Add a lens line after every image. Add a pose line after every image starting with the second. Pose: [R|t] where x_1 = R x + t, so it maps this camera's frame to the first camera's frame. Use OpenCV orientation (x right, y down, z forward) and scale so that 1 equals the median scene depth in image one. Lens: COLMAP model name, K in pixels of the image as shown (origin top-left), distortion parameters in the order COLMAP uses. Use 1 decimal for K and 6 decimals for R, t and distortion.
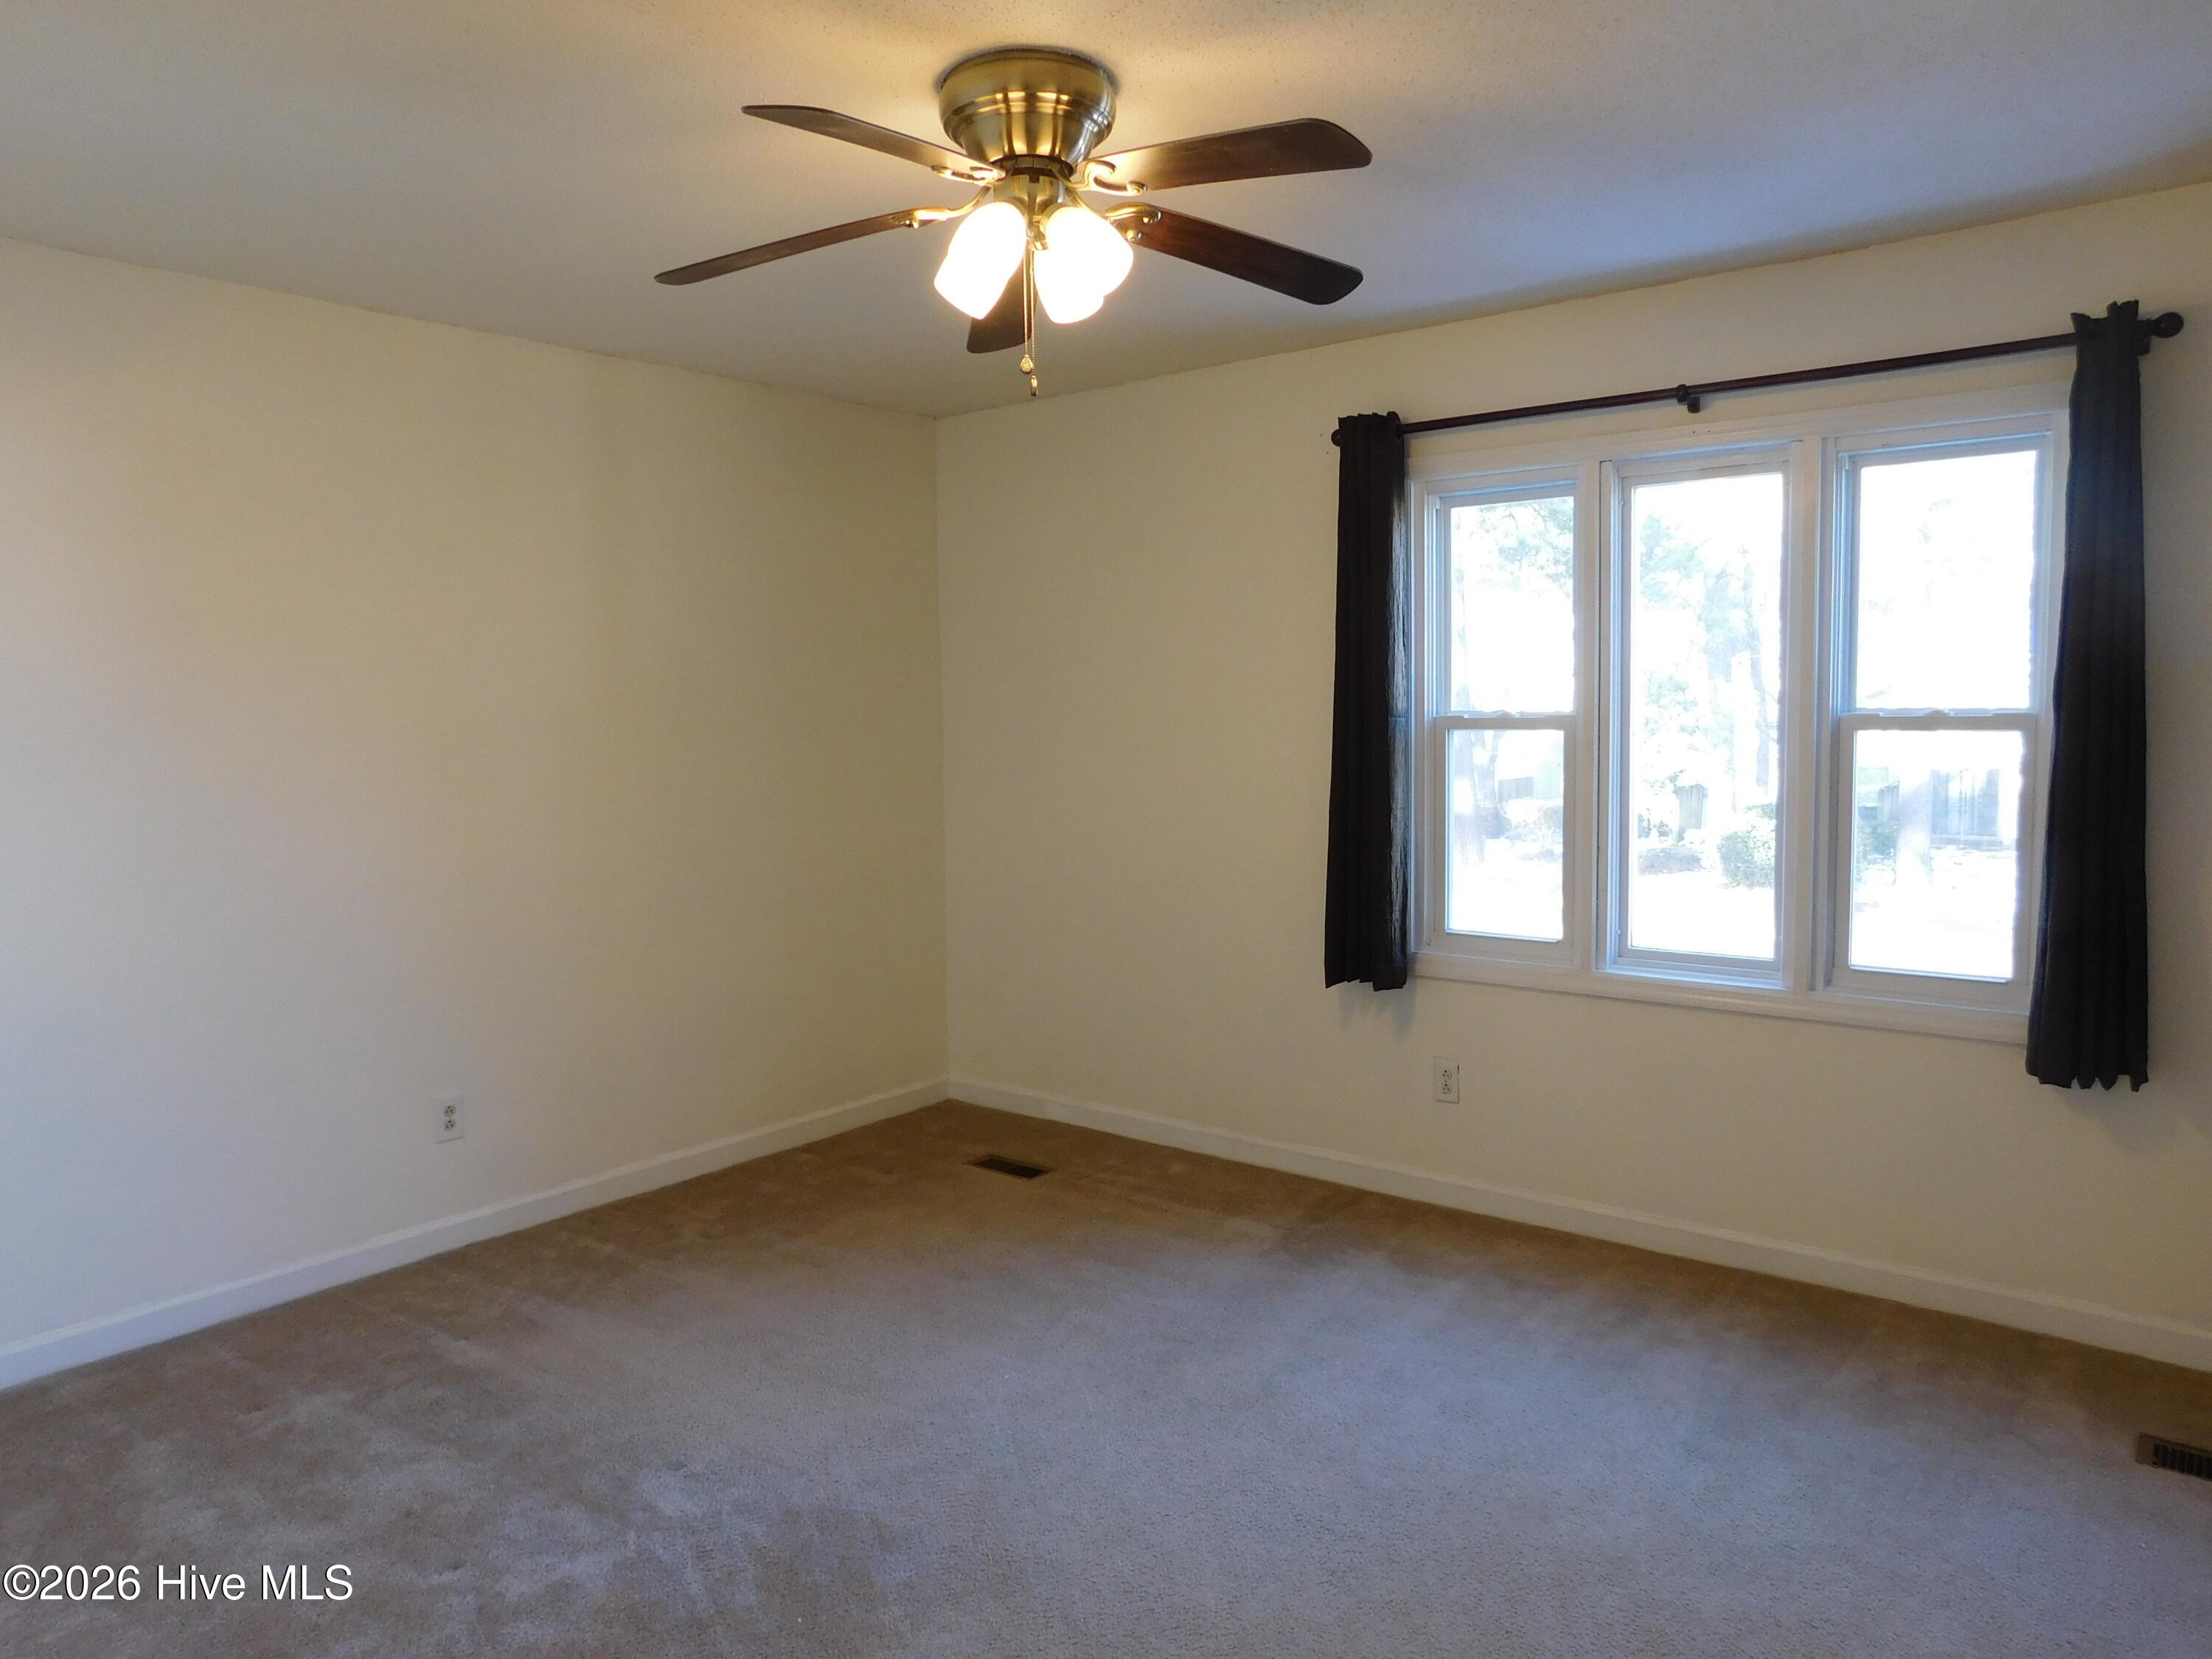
lens RADIAL K [[1464.5, 0, 1113.6], [0, 1464.5, 830.6], [0, 0, 1]] dist [-0.057095, 0.042833]
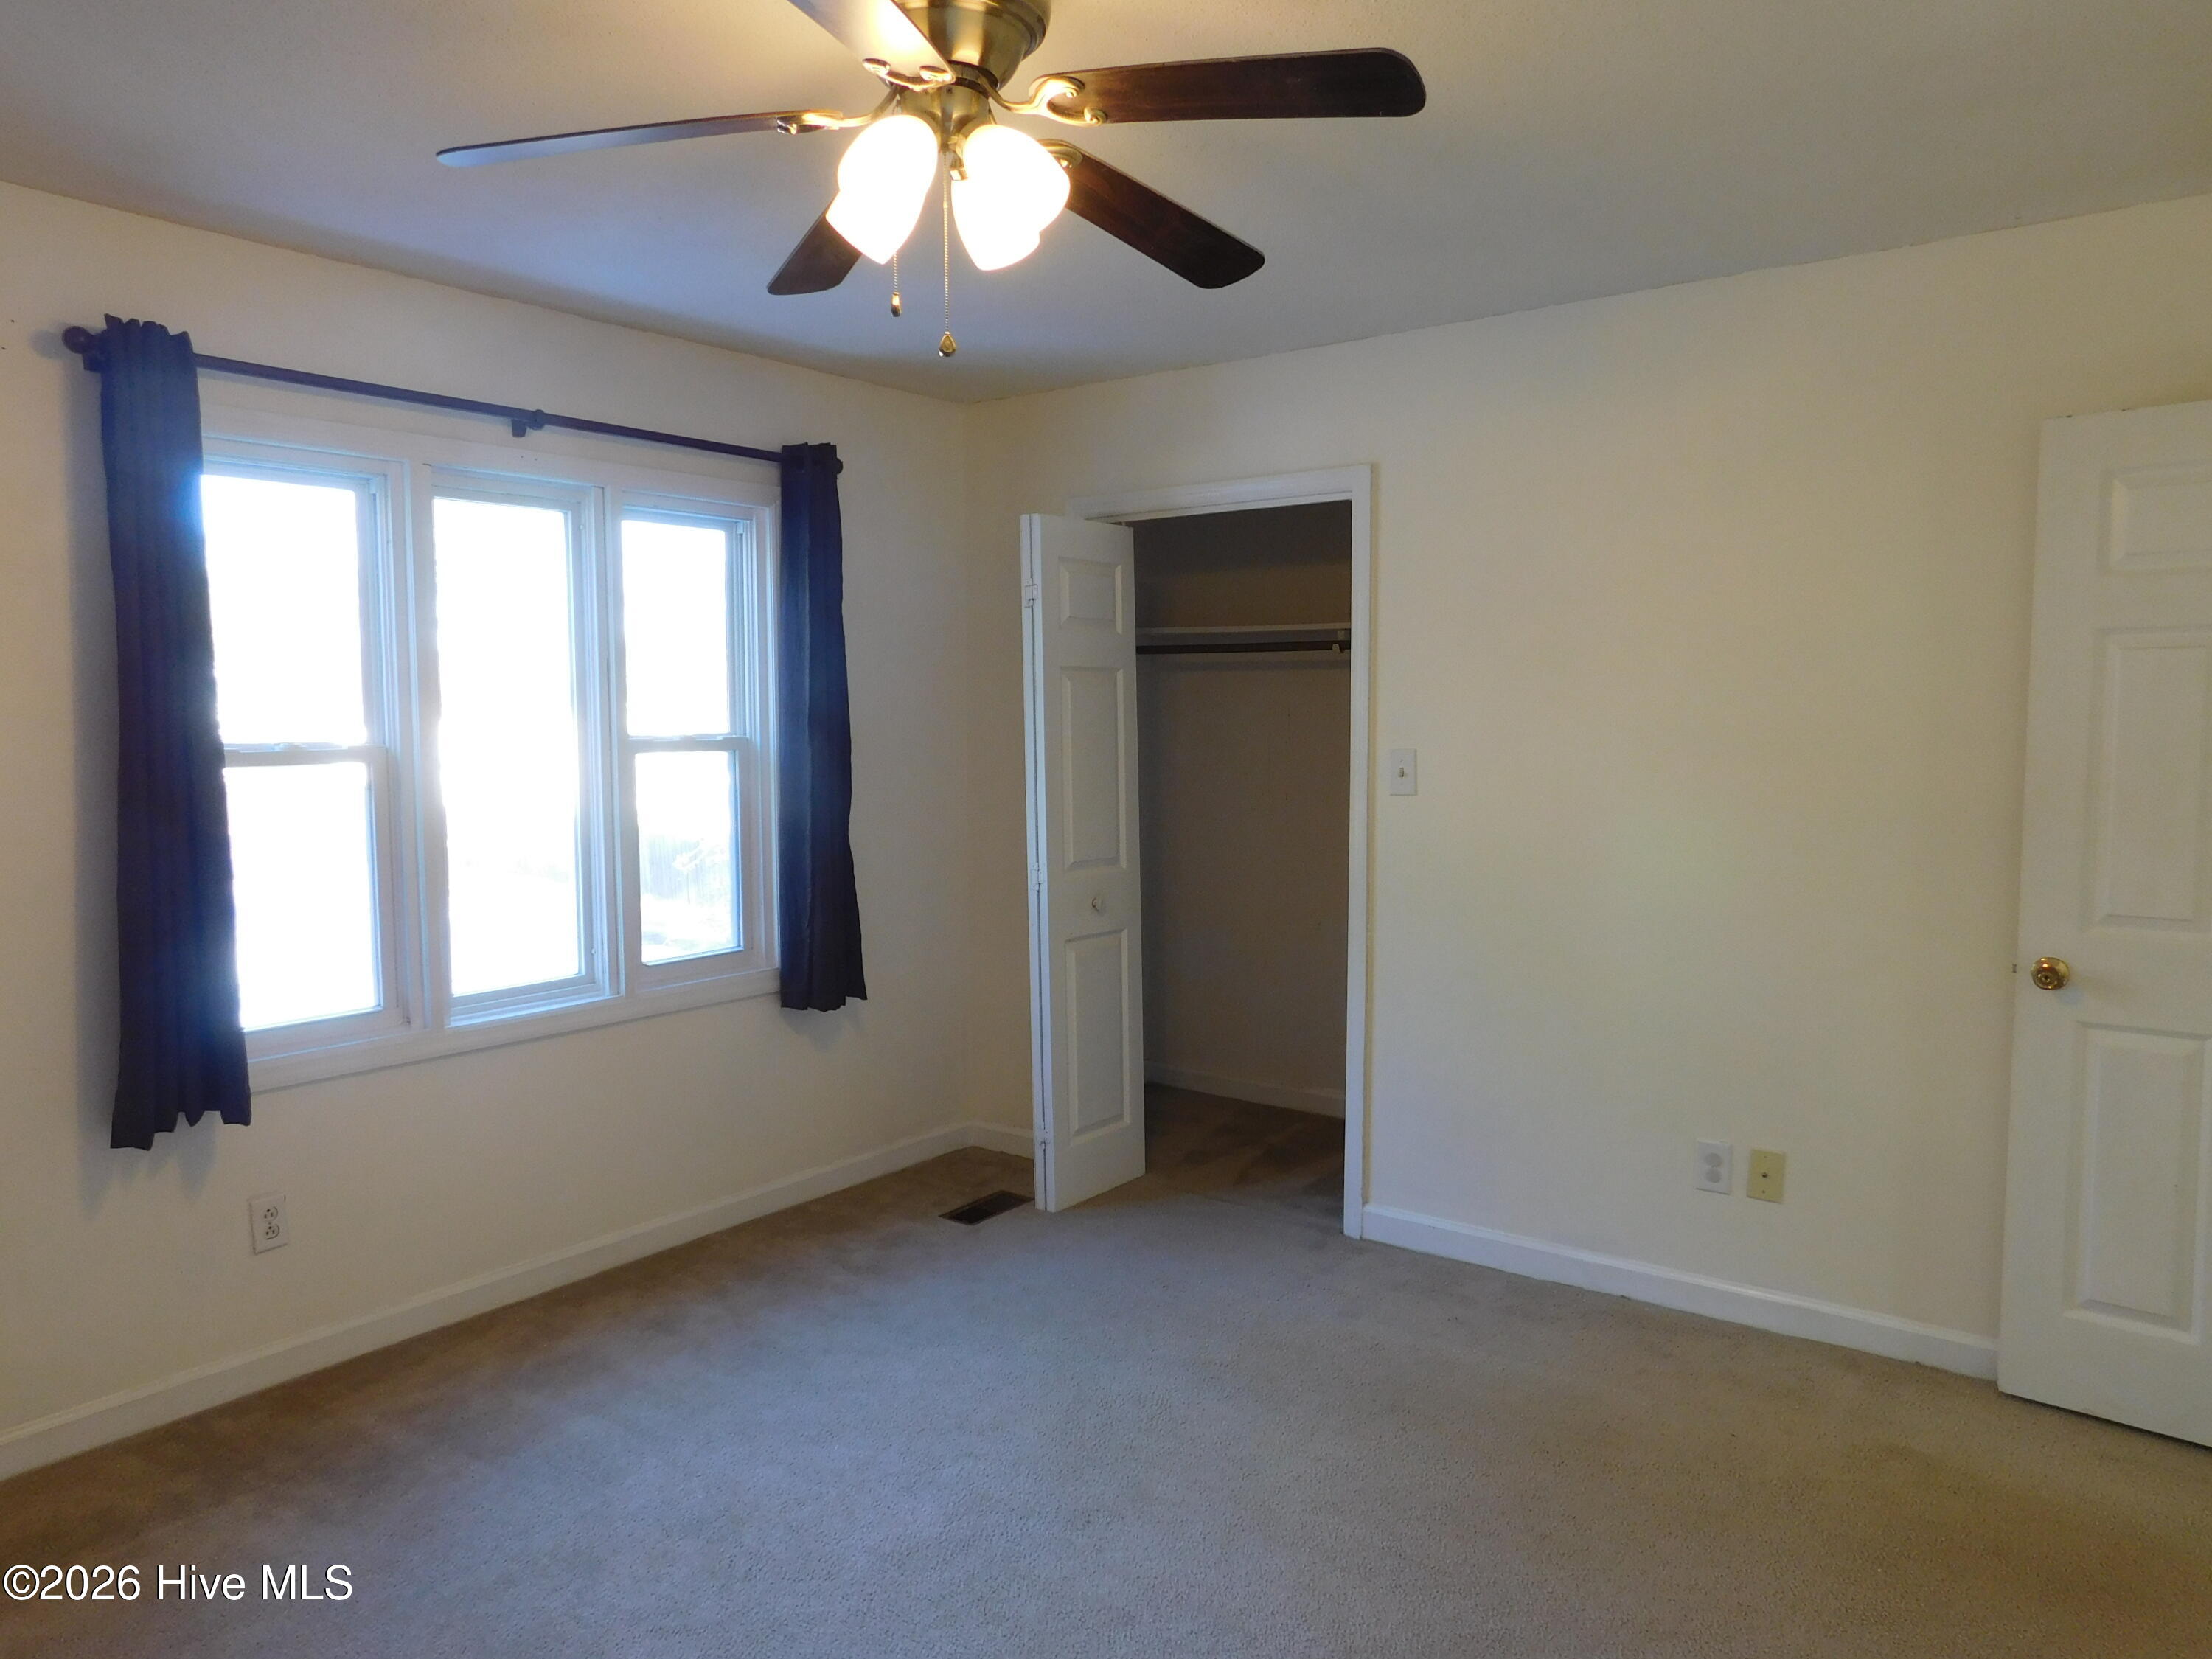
lens RADIAL K [[1464.5, 0, 1113.9], [0, 1464.5, 818.6], [0, 0, 1]] dist [-0.057095, 0.042833]
pose [[-0.033108, -0.068715, 0.997087, -0.593313], [0.081619, 0.994116, 0.071220, -0.065804], [-0.996114, 0.083739, -0.027305, 0.625694]]
